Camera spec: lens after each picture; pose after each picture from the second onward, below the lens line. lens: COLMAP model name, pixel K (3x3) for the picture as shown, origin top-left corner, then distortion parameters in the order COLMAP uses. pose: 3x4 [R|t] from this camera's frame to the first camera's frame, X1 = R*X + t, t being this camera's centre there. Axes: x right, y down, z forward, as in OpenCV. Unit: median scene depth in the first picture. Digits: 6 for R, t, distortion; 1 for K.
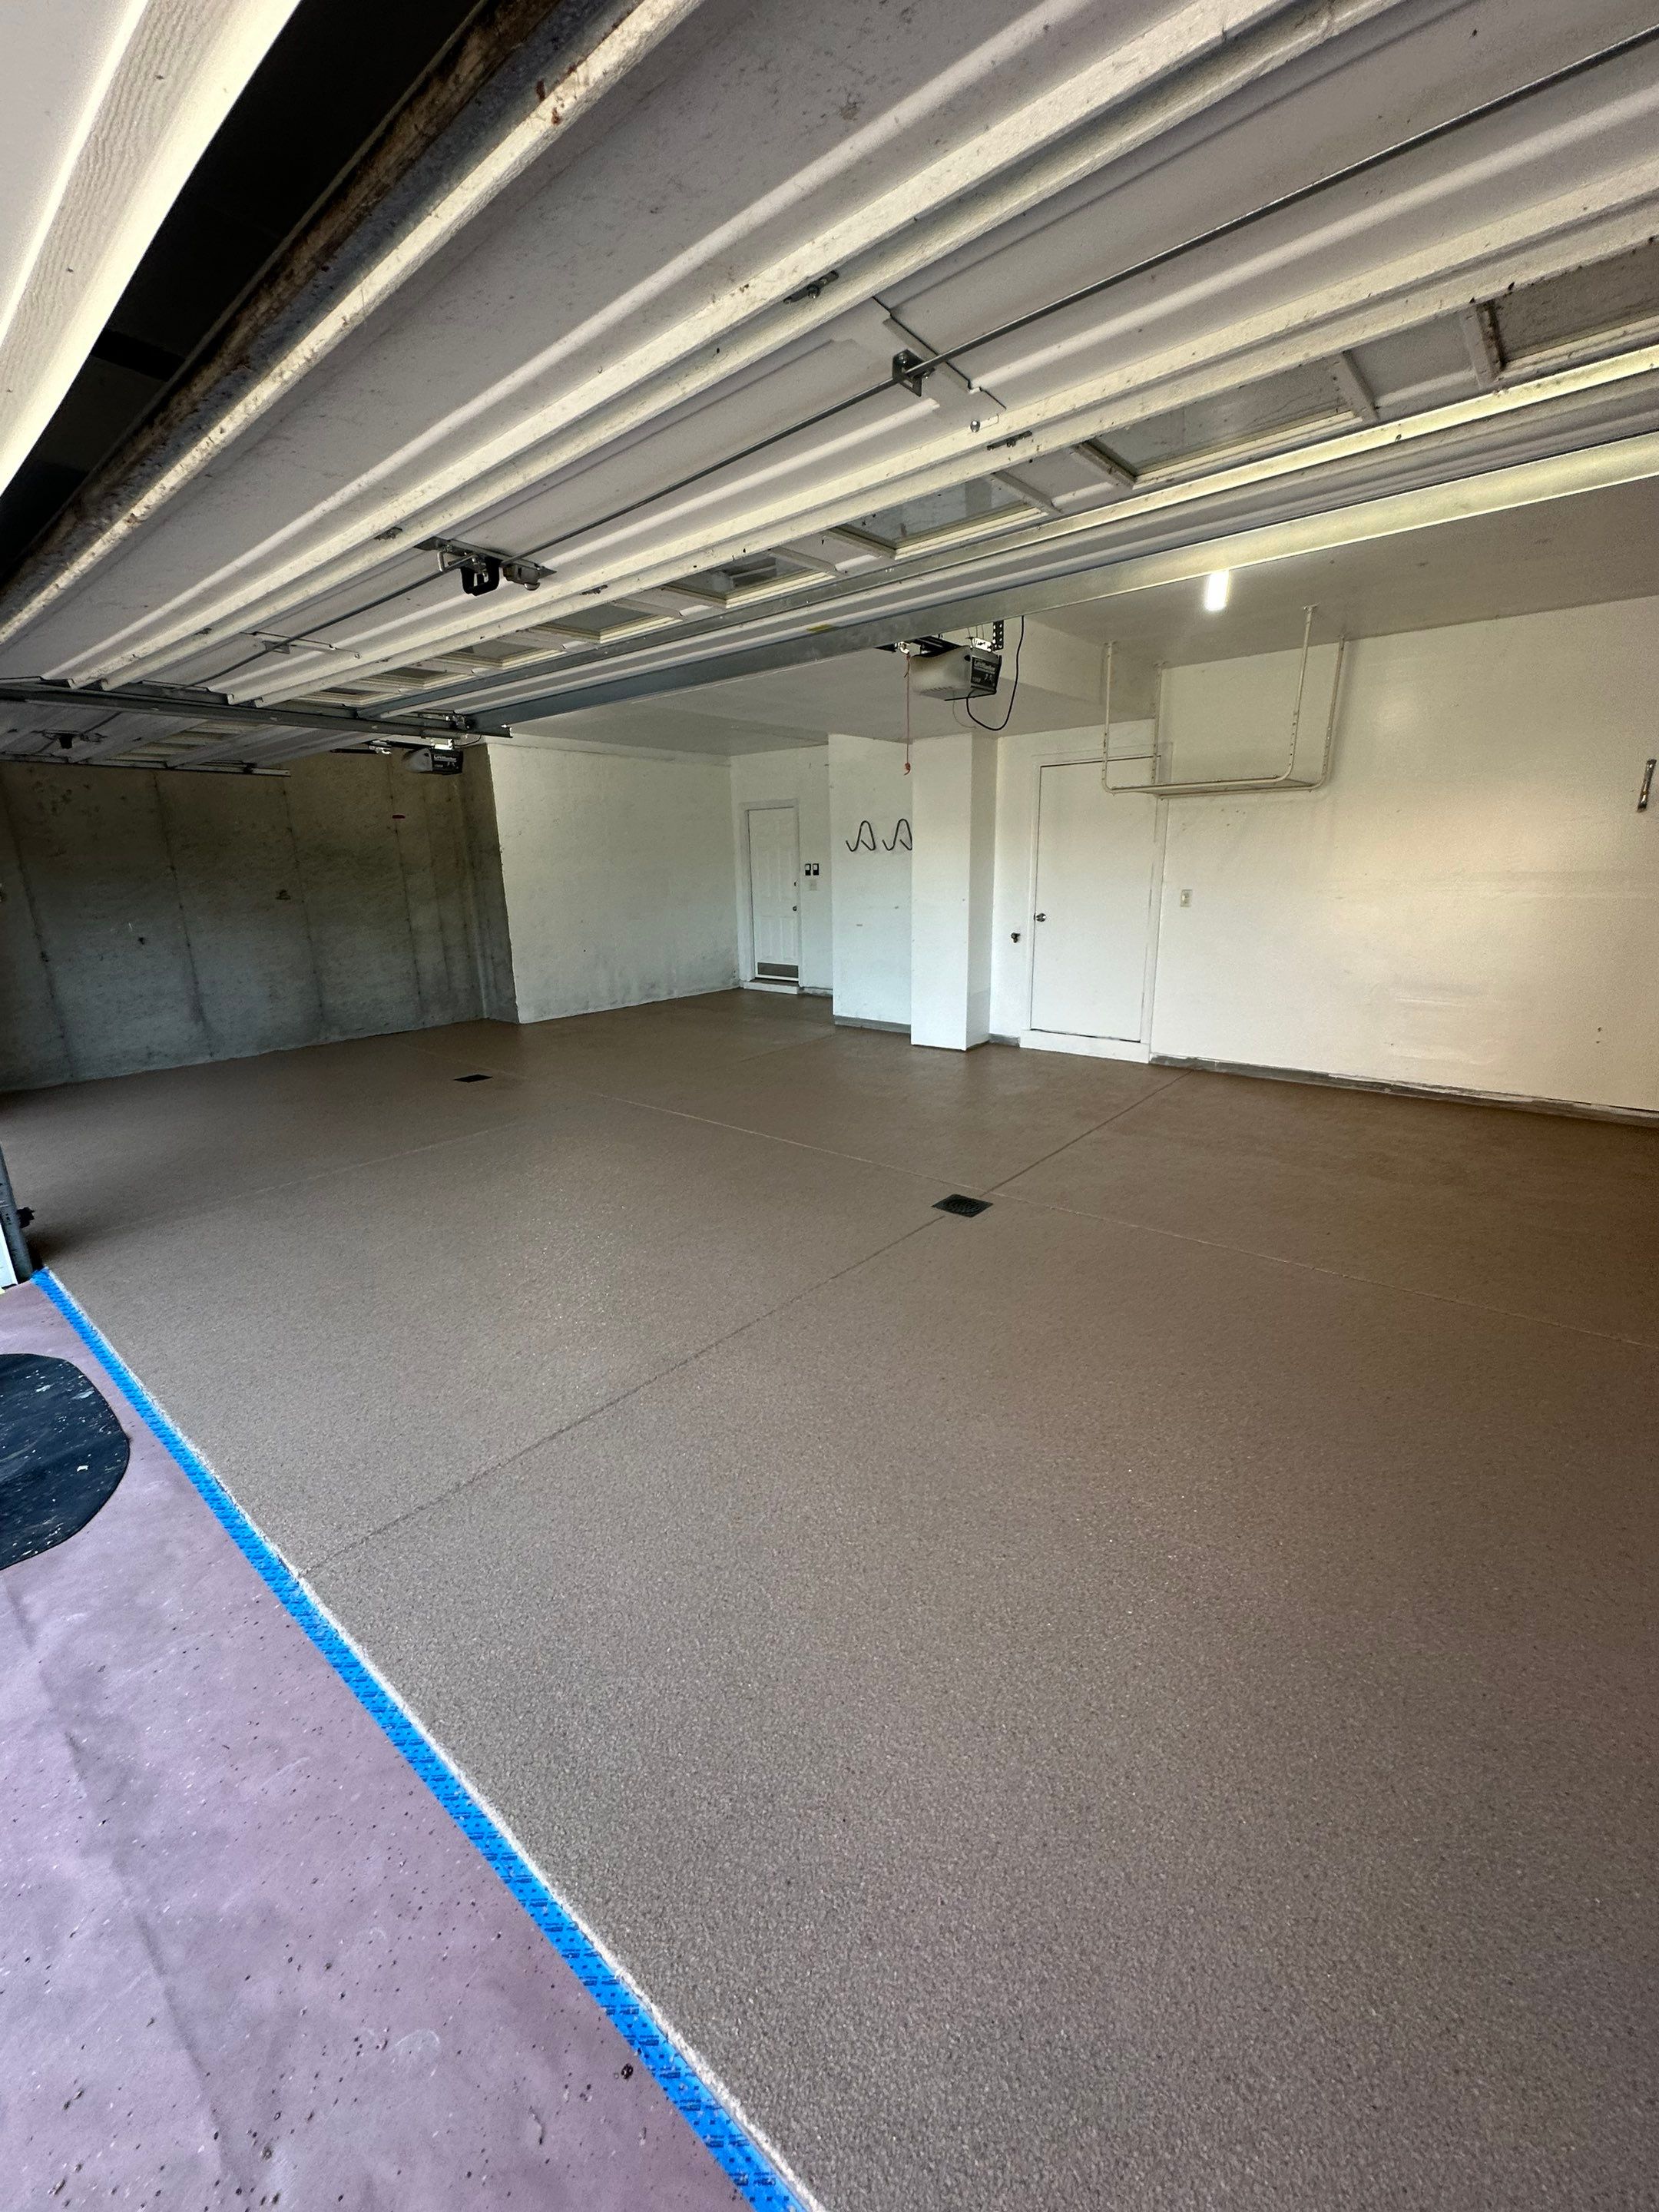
lens RADIAL K [[881.2, 0, 832.1], [0, 881.2, 1101.3], [0, 0, 1]] dist [-0.004135, 0.000289]
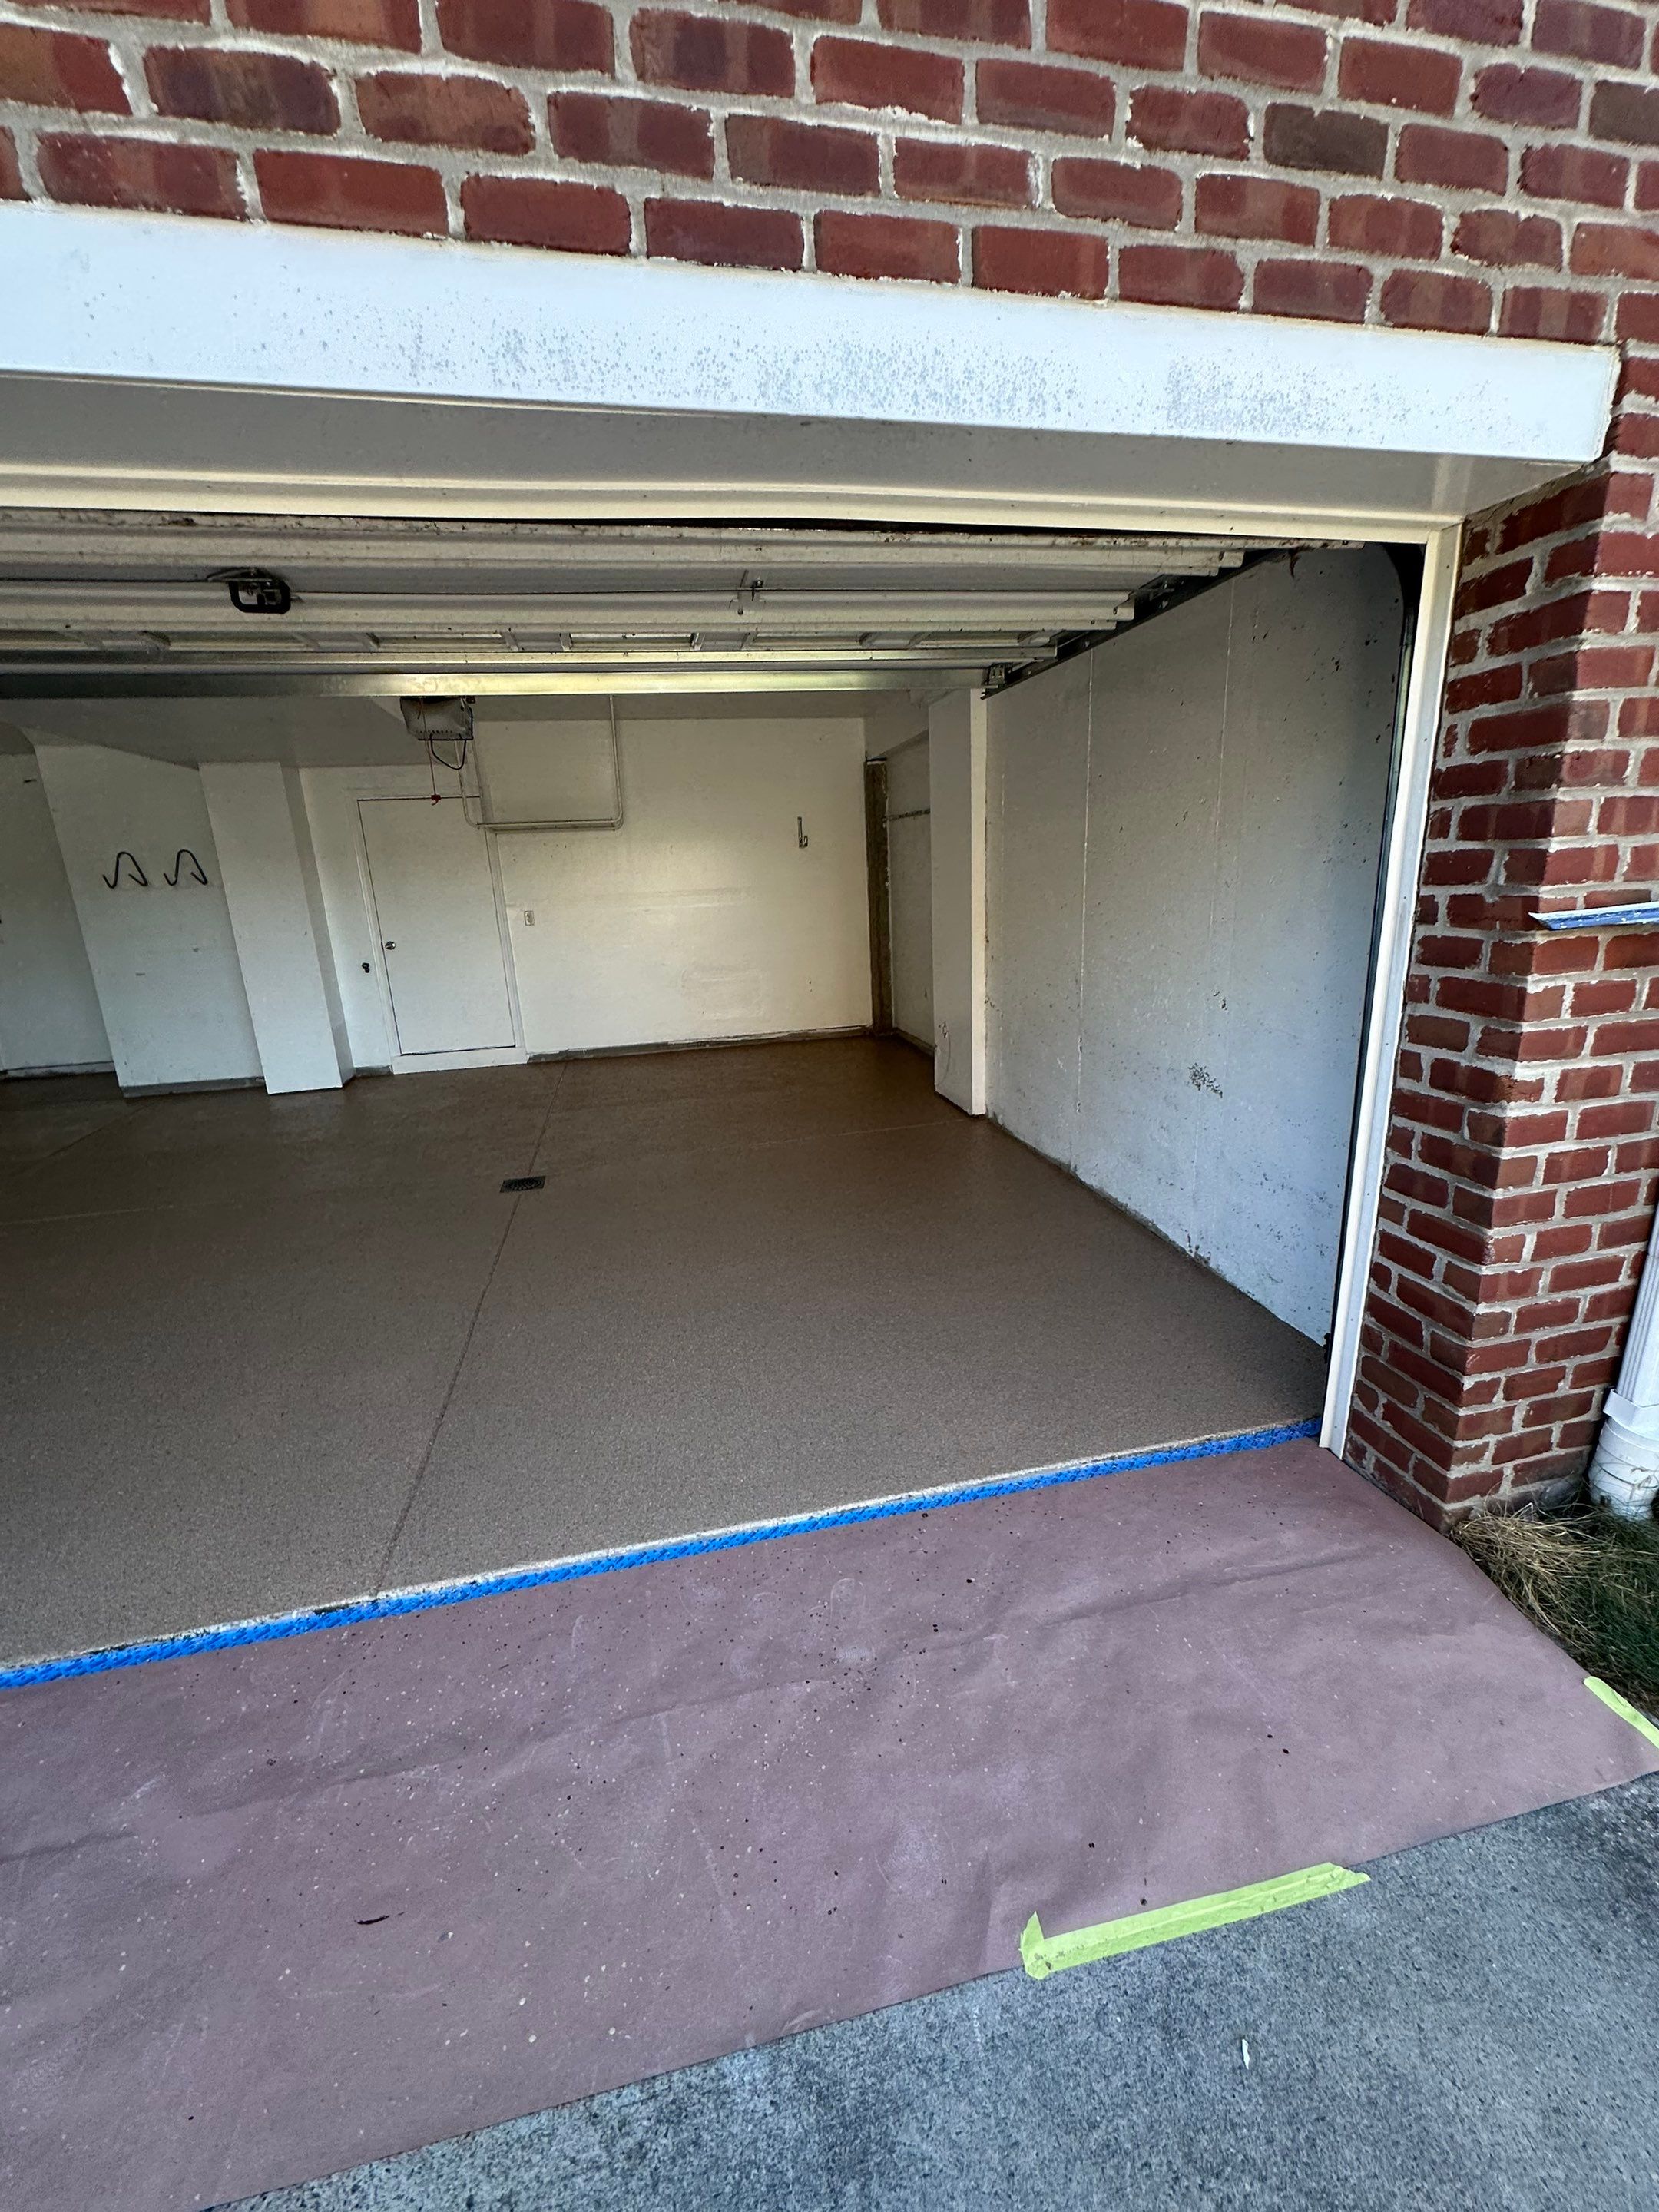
lens RADIAL K [[881.2, 0, 831.3], [0, 881.2, 1099.5], [0, 0, 1]] dist [-0.004135, 0.000289]
pose [[0.616356, -0.204500, 0.760450, -0.260923], [0.237756, 0.968951, 0.067865, 0.017699], [-0.750718, 0.138972, 0.645840, -0.024846]]
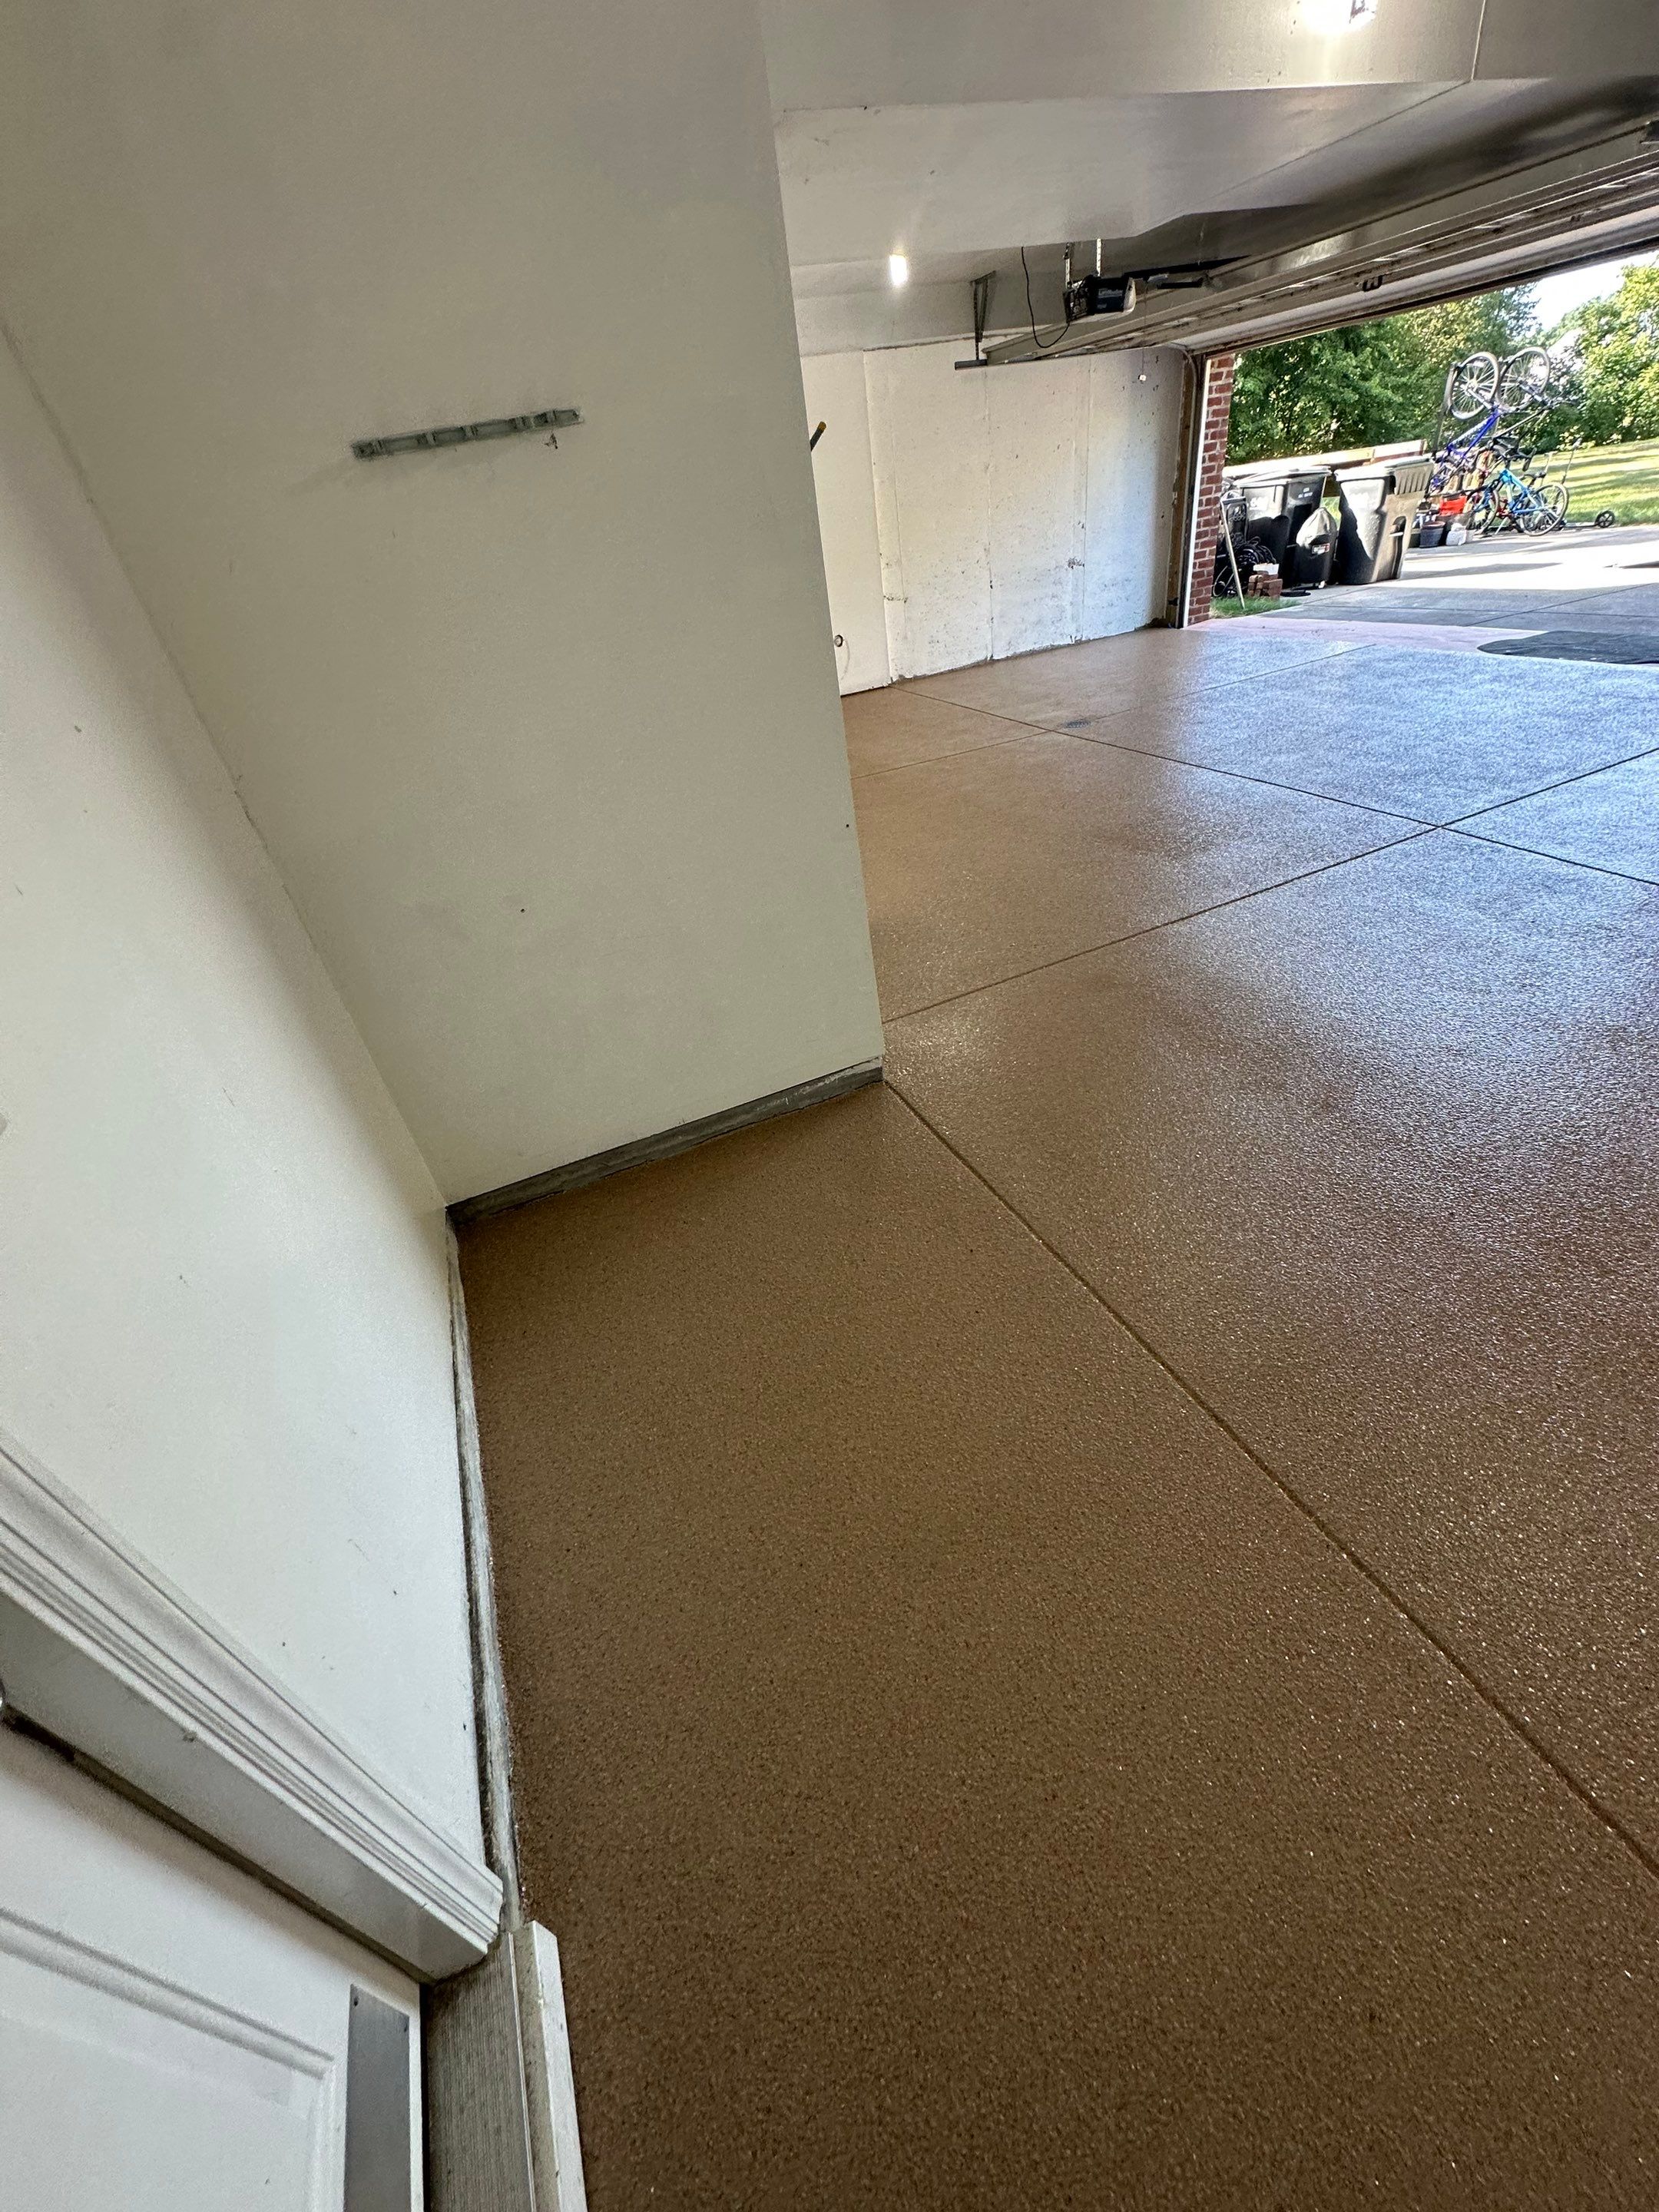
lens RADIAL K [[881.2, 0, 831.2], [0, 881.2, 1106.5], [0, 0, 1]] dist [-0.004135, 0.000289]
pose [[-0.877693, -0.149492, 0.455310, -0.160803], [0.264663, 0.640854, 0.720597, -0.397261], [-0.399510, 0.752967, -0.522908, 1.454363]]
